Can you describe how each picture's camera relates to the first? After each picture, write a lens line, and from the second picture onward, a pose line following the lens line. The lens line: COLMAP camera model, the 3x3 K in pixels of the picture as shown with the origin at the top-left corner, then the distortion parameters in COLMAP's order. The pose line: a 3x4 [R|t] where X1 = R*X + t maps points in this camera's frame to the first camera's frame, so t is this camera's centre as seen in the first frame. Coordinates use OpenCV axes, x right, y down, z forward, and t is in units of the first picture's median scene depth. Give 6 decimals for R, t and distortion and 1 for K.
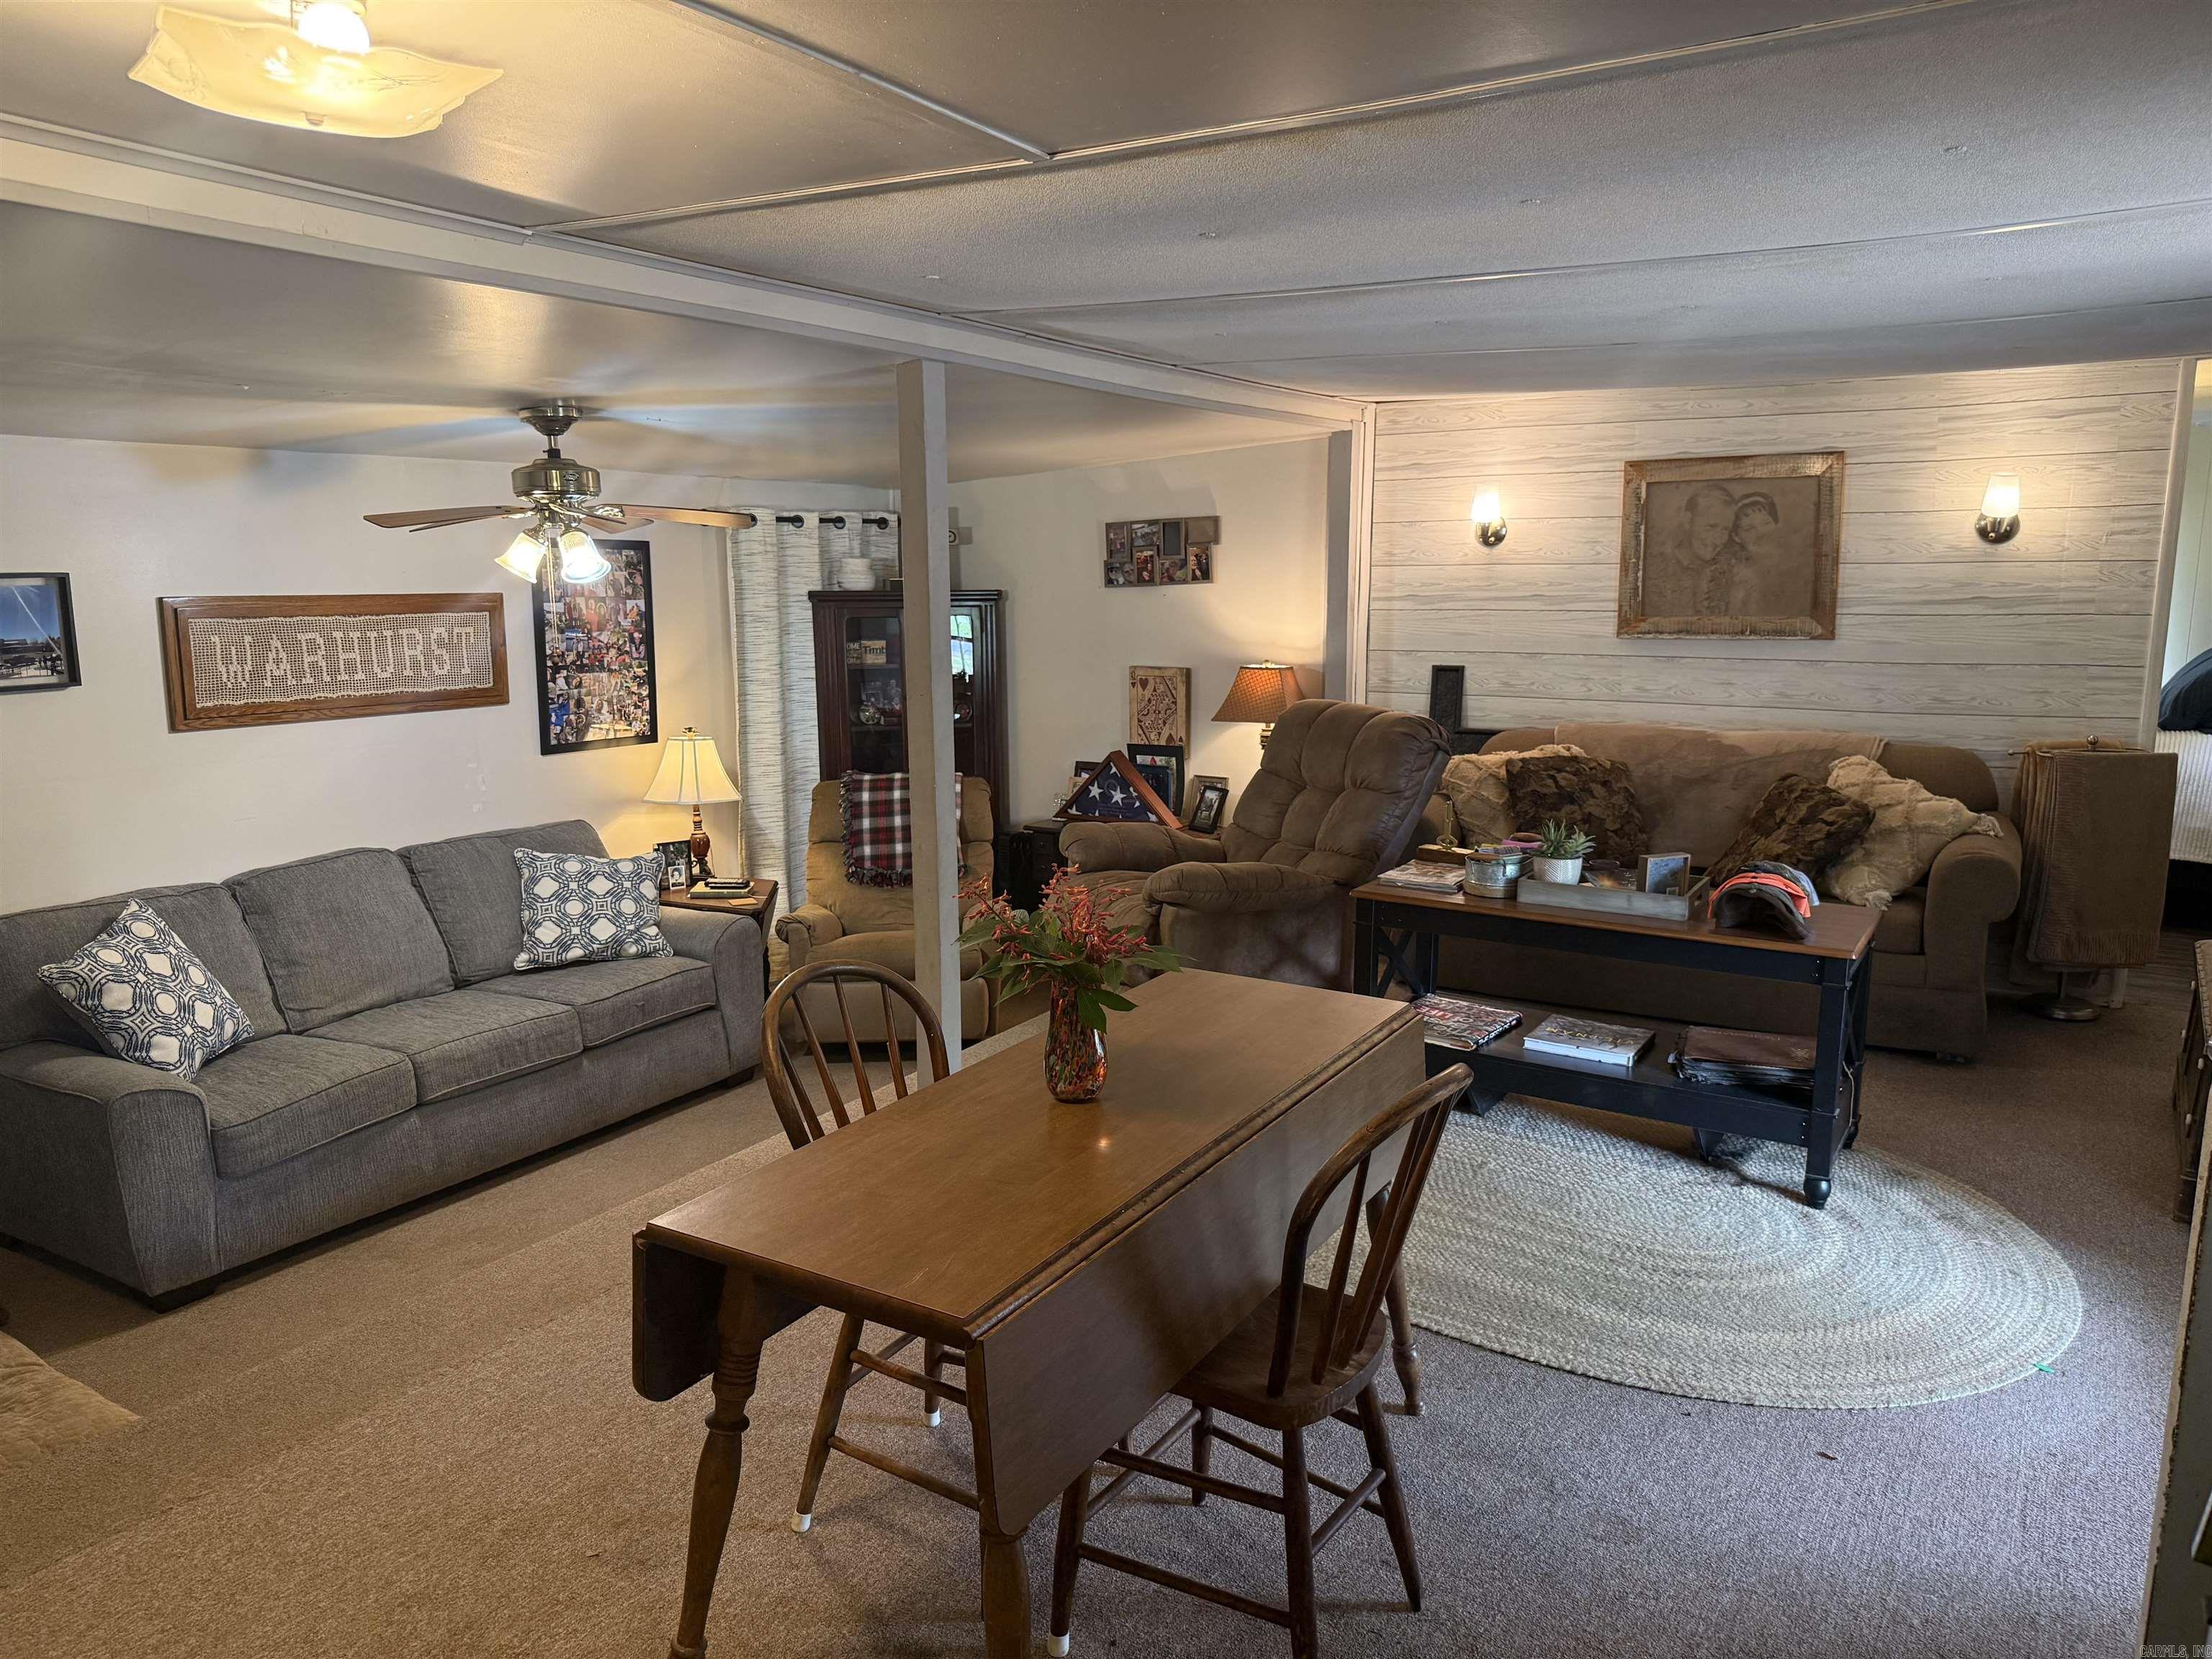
lens RADIAL K [[1536.8, 0, 1106.0], [0, 1536.8, 829.5], [0, 0, 1]] dist [0.000263, -0.000347]
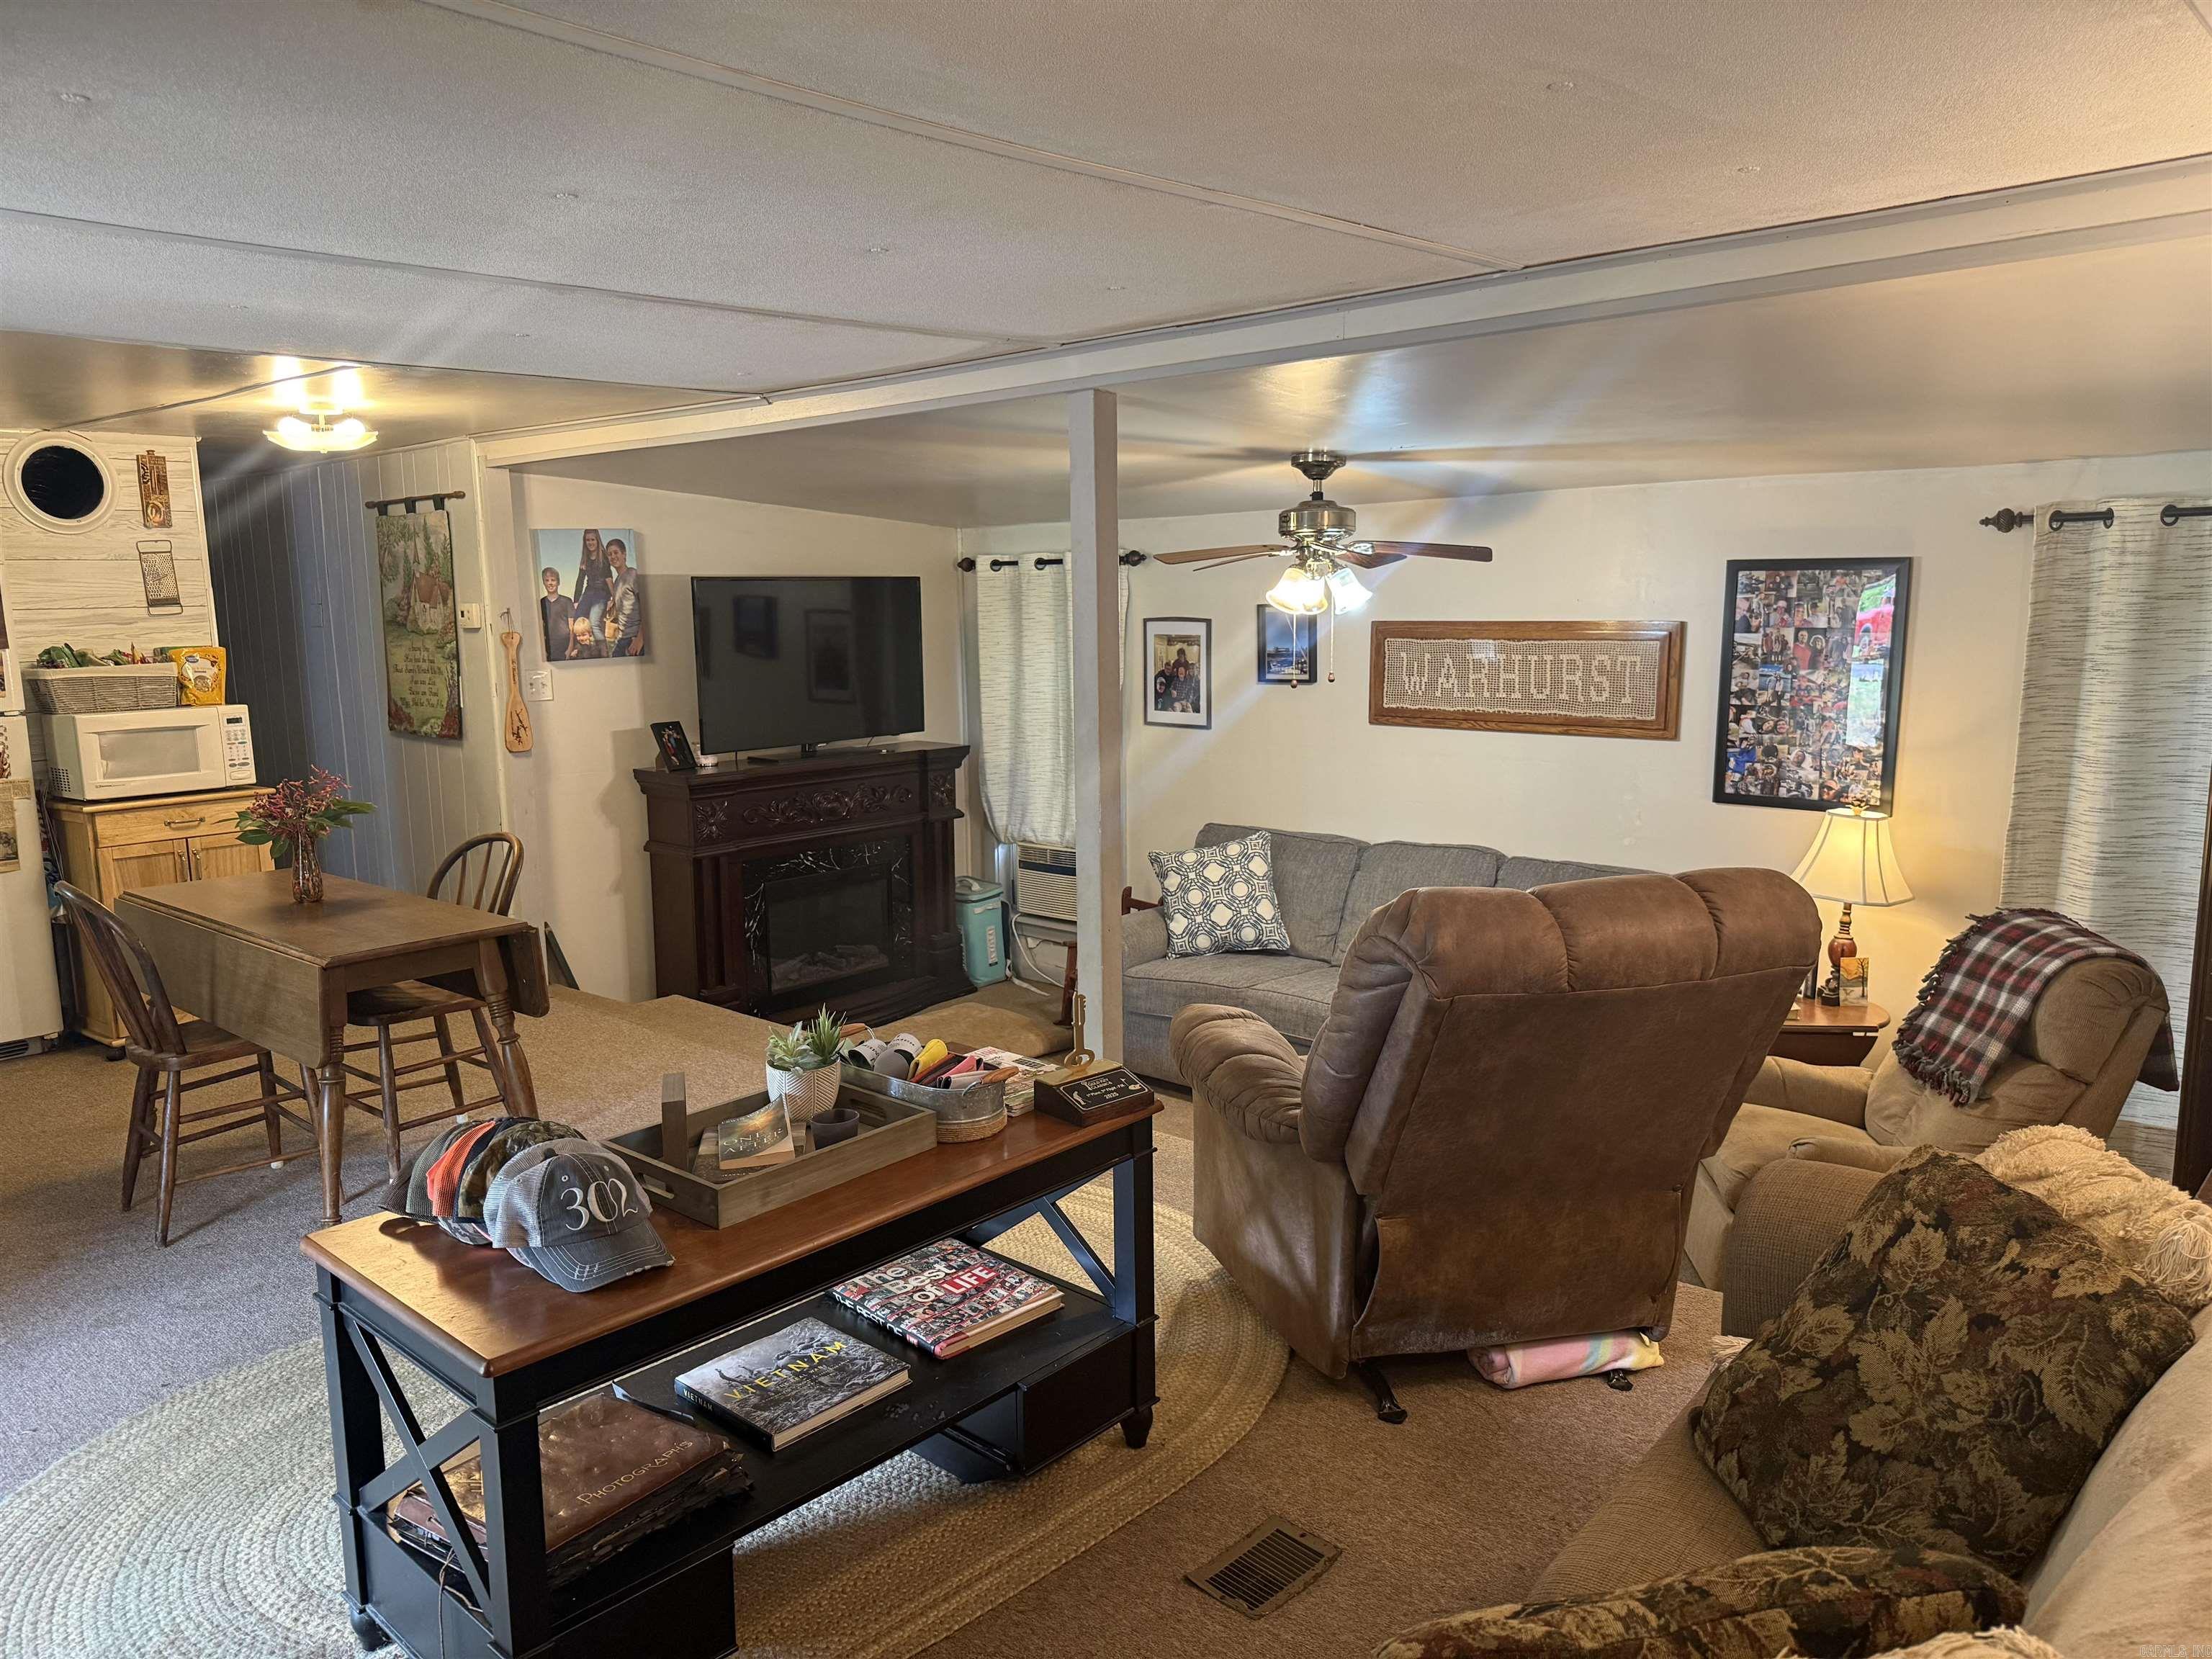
lens RADIAL K [[1538.7, 0, 1105.6], [0, 1538.7, 859.1], [0, 0, 1]] dist [0.003266, -0.052508]
pose [[-0.185811, 0.163079, -0.968958, 0.633790], [-0.151256, 0.969630, 0.192198, -0.148697], [0.970874, 0.182273, -0.155501, 0.880861]]
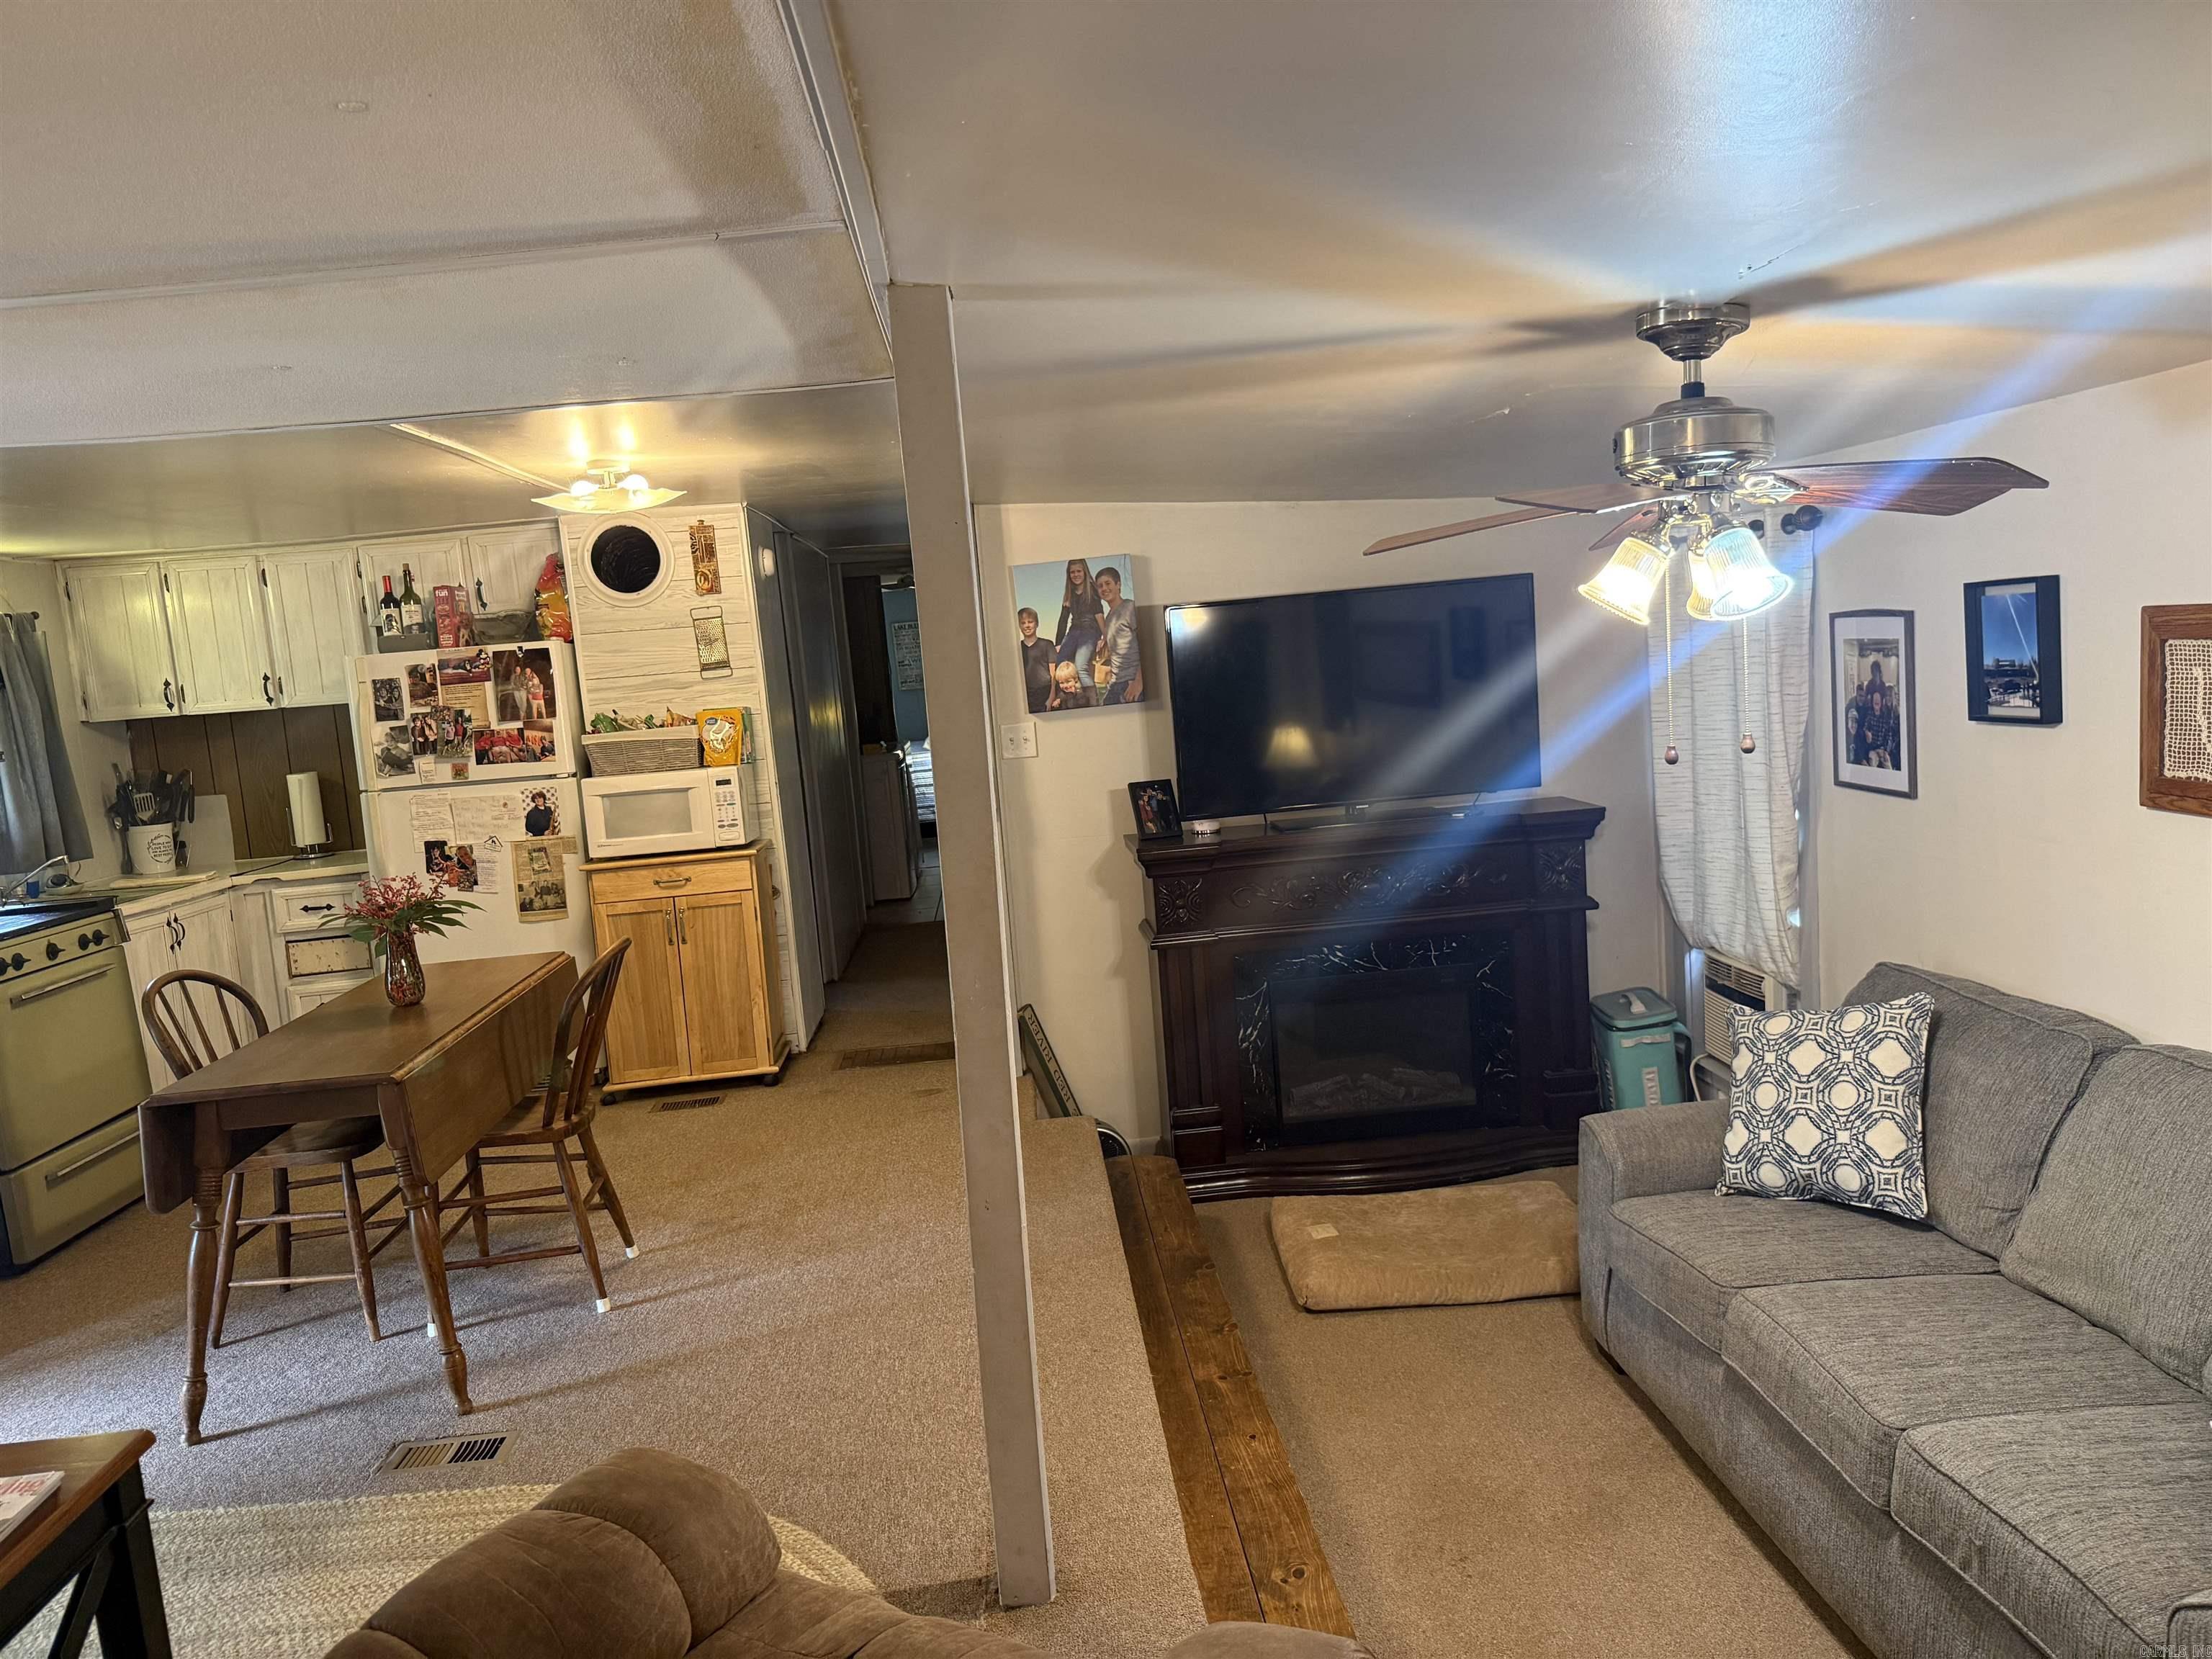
lens RADIAL K [[1543.6, 0, 1106.0], [0, 1543.6, 829.5], [0, 0, 1]] dist [0.181603, -0.379731]
pose [[-0.826065, 0.129345, -0.548531, 0.123245], [-0.014671, 0.968042, 0.250360, -0.190111], [0.563384, 0.214861, -0.797768, 1.128521]]
